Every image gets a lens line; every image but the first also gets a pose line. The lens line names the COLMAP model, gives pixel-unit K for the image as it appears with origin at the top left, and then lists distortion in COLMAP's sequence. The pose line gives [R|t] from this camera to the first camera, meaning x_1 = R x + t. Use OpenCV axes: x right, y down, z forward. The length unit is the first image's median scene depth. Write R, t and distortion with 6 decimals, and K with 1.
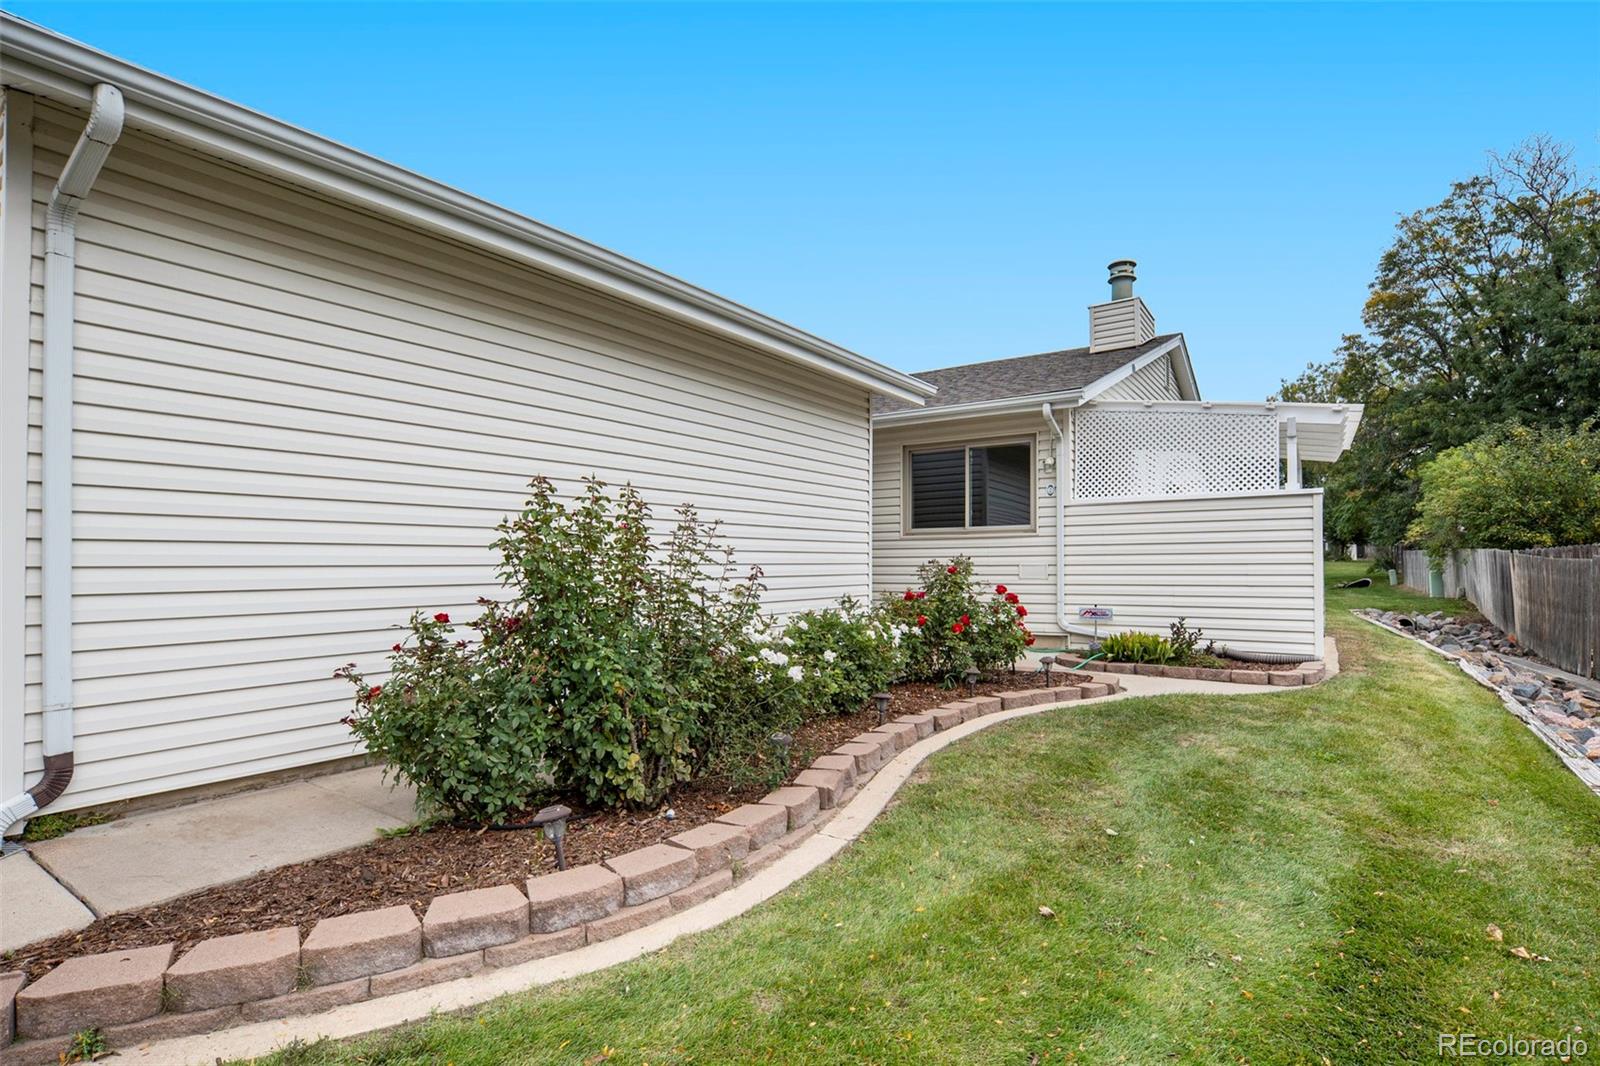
lens RADIAL K [[778.7, 0, 799.6], [0, 778.7, 544.1], [0, 0, 1]] dist [-0.002002, -0.001243]
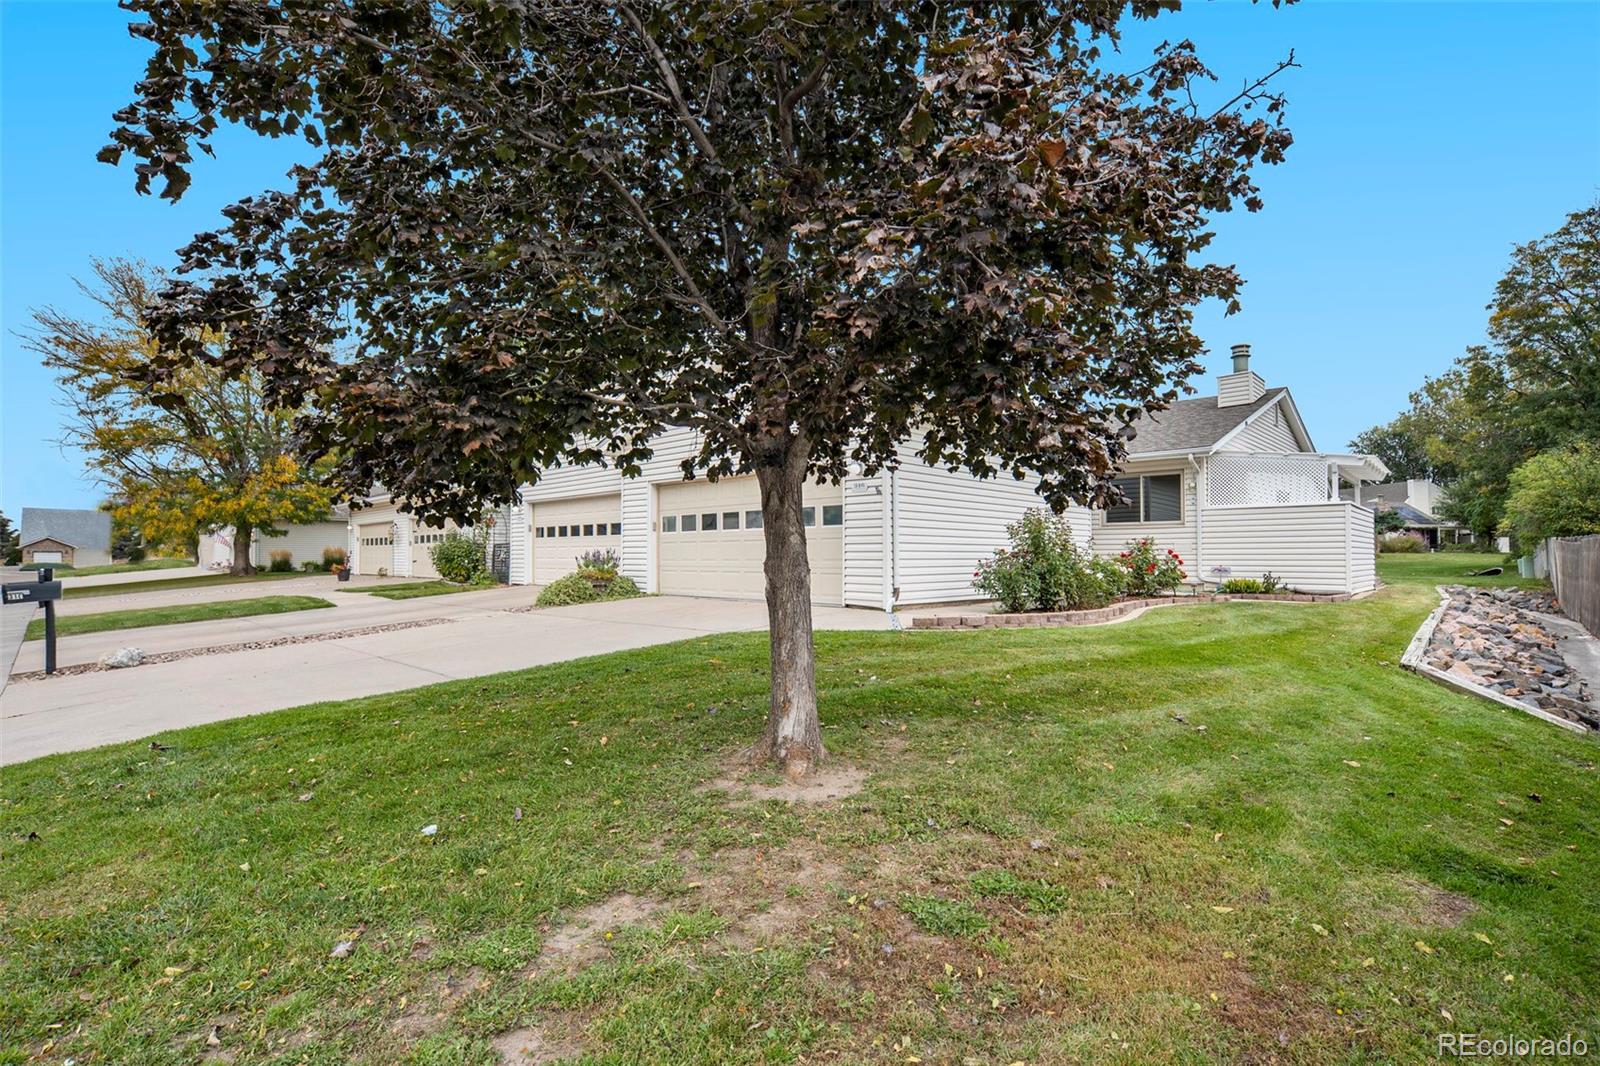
lens RADIAL K [[747.5, 0, 798.9], [0, 747.5, 529.8], [0, 0, 1]] dist [-0.011438, 0.001470]
pose [[0.986274, -0.000513, -0.165115, -0.223262], [-0.001071, 0.999954, -0.009501, 0.010209], [0.165112, 0.009548, 0.986229, -0.647878]]
